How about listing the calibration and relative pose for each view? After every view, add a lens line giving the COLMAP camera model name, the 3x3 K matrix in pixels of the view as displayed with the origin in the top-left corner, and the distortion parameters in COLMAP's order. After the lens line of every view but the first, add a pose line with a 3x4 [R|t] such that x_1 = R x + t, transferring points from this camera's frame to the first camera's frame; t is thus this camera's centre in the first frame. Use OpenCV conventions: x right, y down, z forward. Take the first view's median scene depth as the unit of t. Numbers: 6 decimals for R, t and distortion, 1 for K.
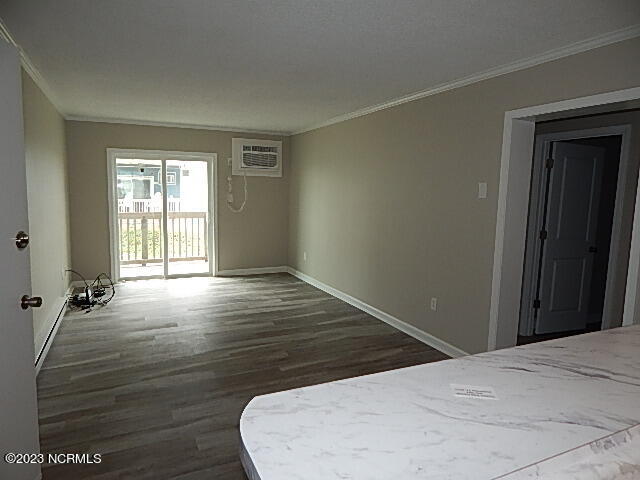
lens RADIAL K [[416.0, 0, 320.0], [0, 416.0, 240.0], [0, 0, 1]] dist [0.022533, 0.000222]
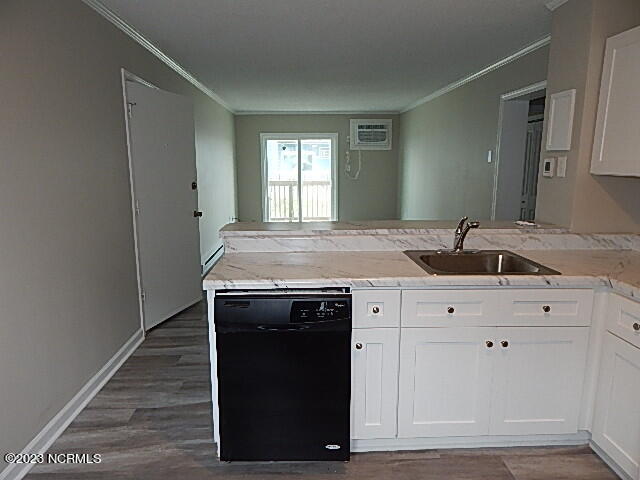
lens RADIAL K [[431.7, 0, 313.4], [0, 431.7, 237.4], [0, 0, 1]] dist [0.018675, -0.000216]
pose [[0.918710, 0.046847, -0.392144, 0.205944], [-0.027783, 0.998146, 0.054153, 0.036633], [0.393954, -0.038857, 0.918309, -0.226722]]
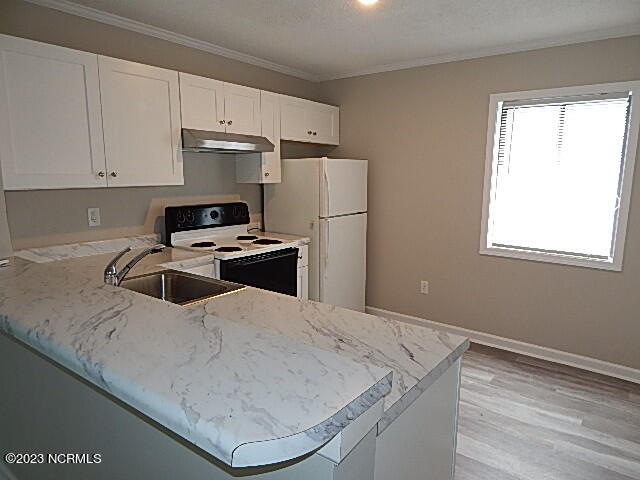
lens RADIAL K [[431.7, 0, 313.4], [0, 431.7, 237.4], [0, 0, 1]] dist [0.018675, -0.000216]
pose [[-0.437278, -0.168037, 0.883488, -0.053860], [0.090599, 0.969160, 0.229173, -0.011014], [-0.894751, 0.180256, -0.408569, 0.071571]]
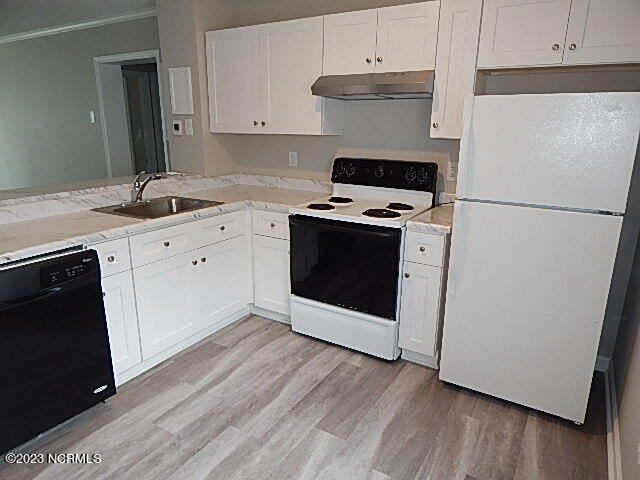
lens RADIAL K [[431.7, 0, 313.4], [0, 431.7, 237.4], [0, 0, 1]] dist [0.018675, -0.000216]
pose [[0.856178, -0.158373, 0.491809, 0.119238], [0.083725, 0.981810, 0.170410, 0.040226], [-0.509852, -0.104725, 0.853864, -0.291391]]
